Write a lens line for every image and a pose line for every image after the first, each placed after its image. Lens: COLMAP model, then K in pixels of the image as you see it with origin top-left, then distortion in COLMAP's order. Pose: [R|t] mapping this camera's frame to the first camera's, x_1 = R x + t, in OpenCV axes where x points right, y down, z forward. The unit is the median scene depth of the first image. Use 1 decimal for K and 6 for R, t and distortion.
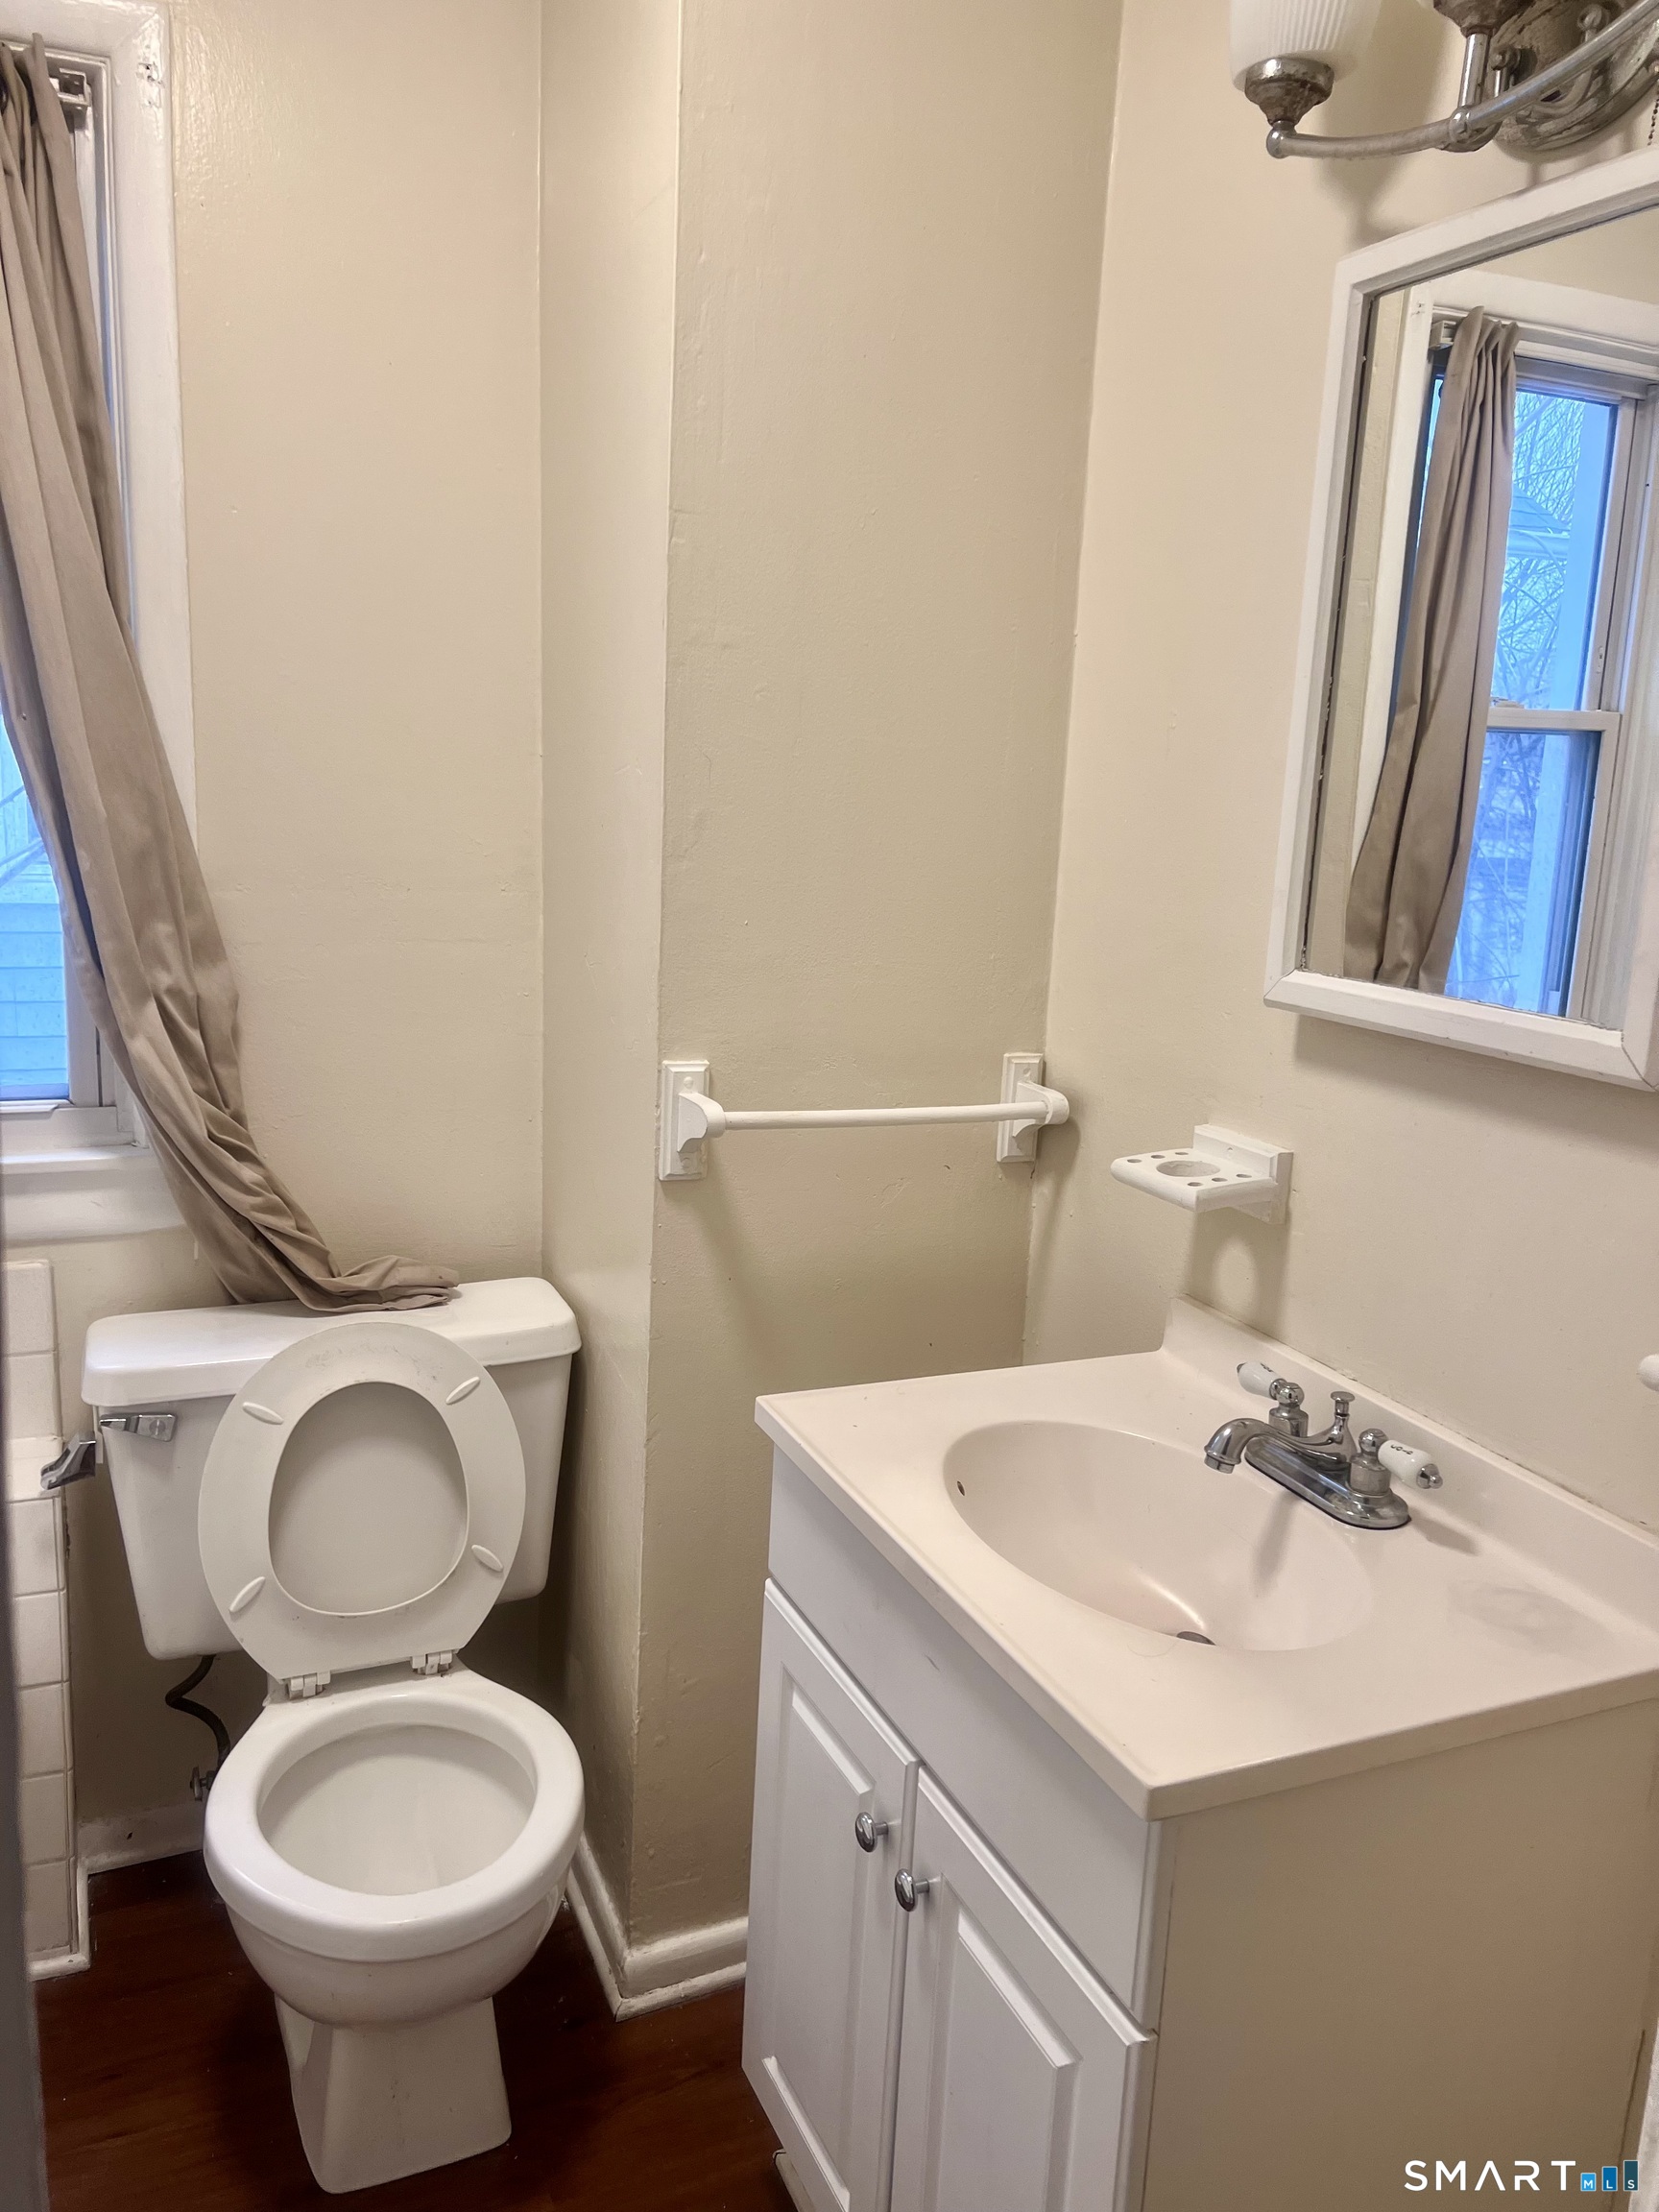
lens RADIAL K [[1670.3, 0, 840.3], [0, 1670.3, 1108.0], [0, 0, 1]] dist [0.027649, -0.038995]
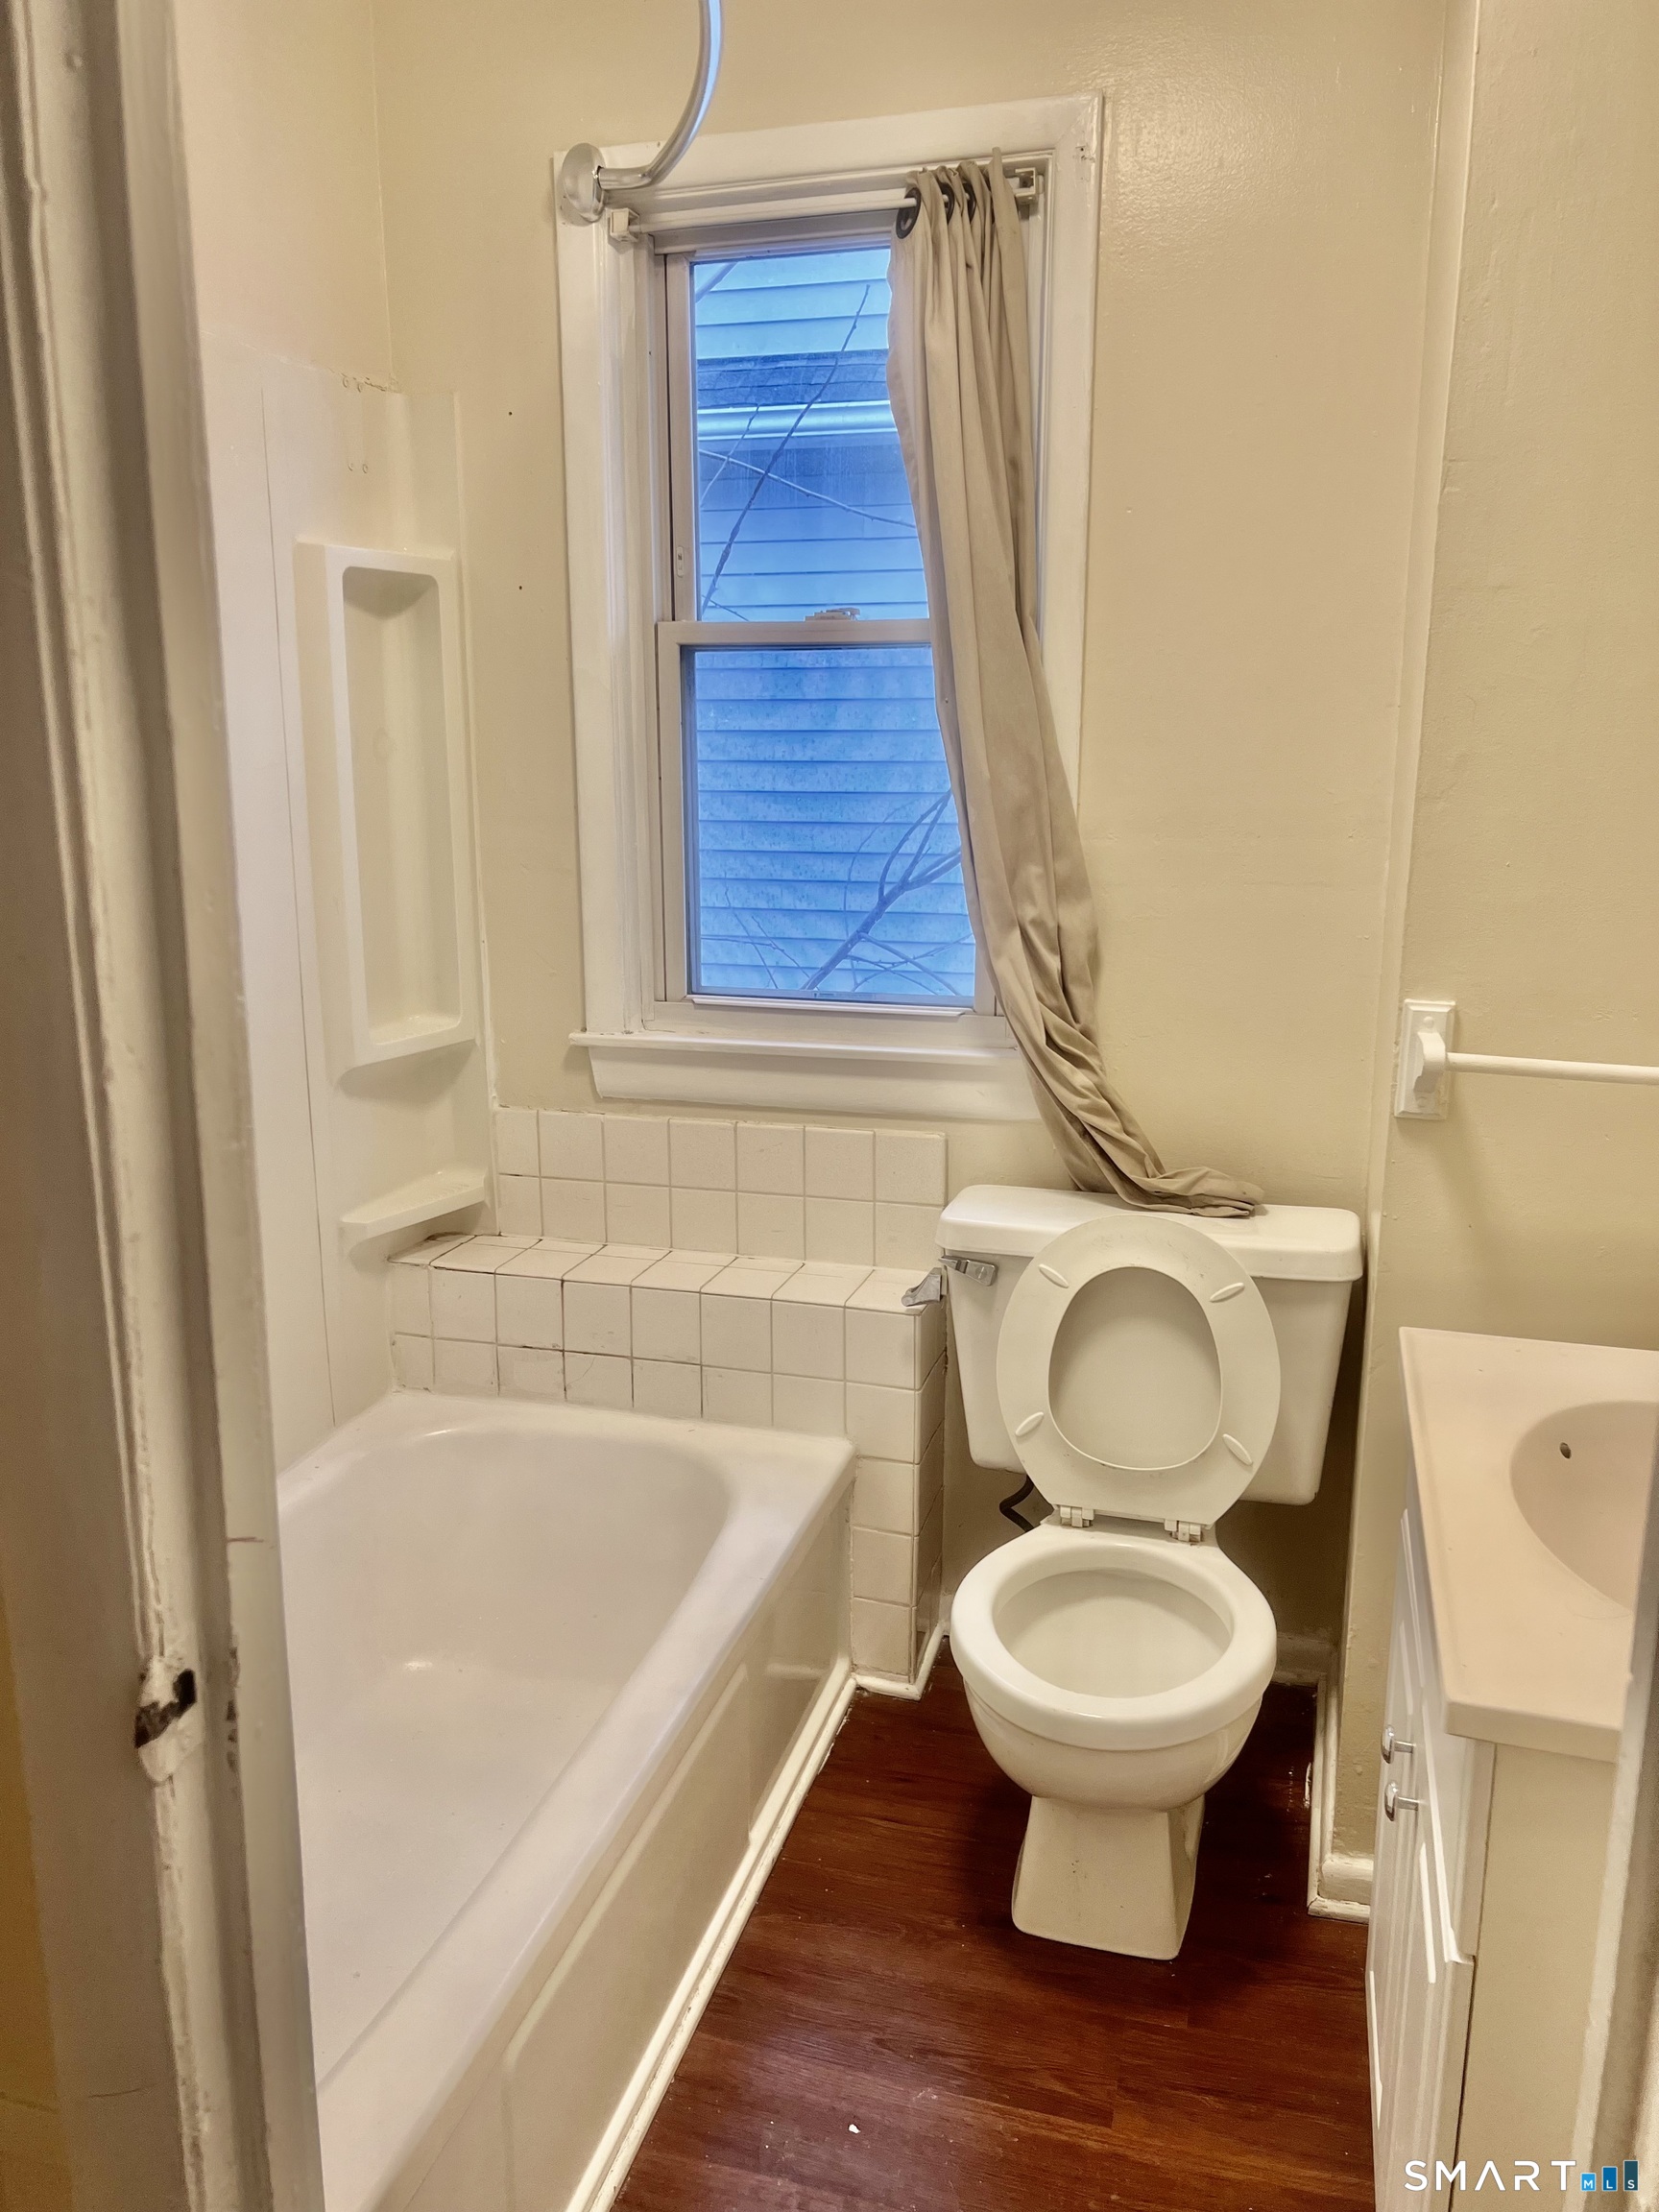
lens RADIAL K [[1670.3, 0, 837.0], [0, 1670.3, 1096.8], [0, 0, 1]] dist [0.027649, -0.038995]
pose [[0.750915, 0.094809, -0.653557, 0.288753], [-0.089893, 0.995104, 0.041071, 0.019011], [0.654252, 0.027909, 0.755762, -0.001974]]
